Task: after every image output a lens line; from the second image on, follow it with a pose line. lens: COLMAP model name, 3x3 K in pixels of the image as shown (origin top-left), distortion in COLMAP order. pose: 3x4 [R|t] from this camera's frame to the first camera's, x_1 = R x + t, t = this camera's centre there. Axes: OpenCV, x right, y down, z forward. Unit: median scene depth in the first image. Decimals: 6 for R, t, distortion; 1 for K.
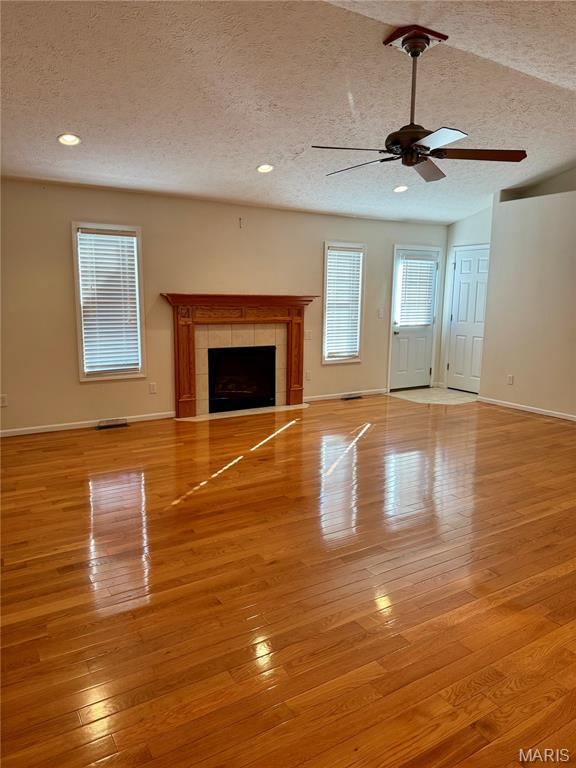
lens RADIAL K [[536.5, 0, 288.6], [0, 536.5, 379.5], [0, 0, 1]] dist [0.040660, -0.057243]
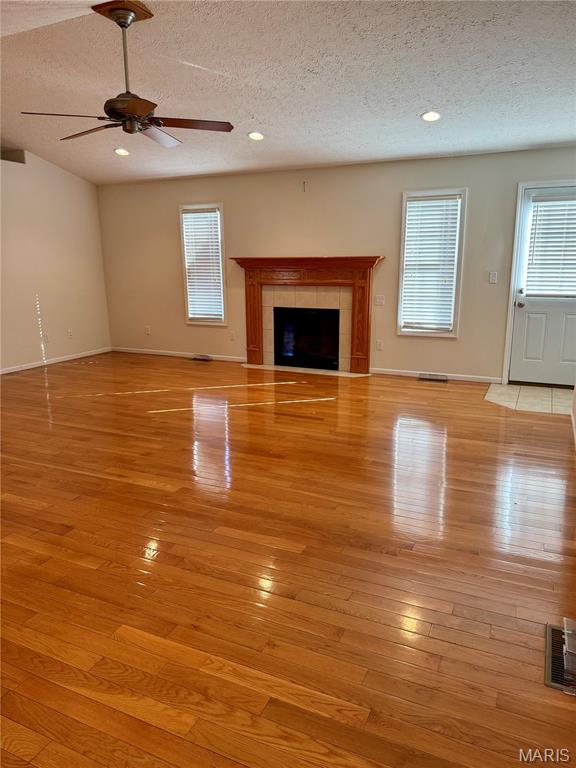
lens RADIAL K [[536.5, 0, 289.2], [0, 536.5, 389.1], [0, 0, 1]] dist [0.040660, -0.057243]
pose [[0.530414, 0.181241, -0.828138, 0.771884], [-0.117269, 0.983174, 0.140062, -0.046350], [0.839589, 0.022824, 0.542743, 0.395376]]
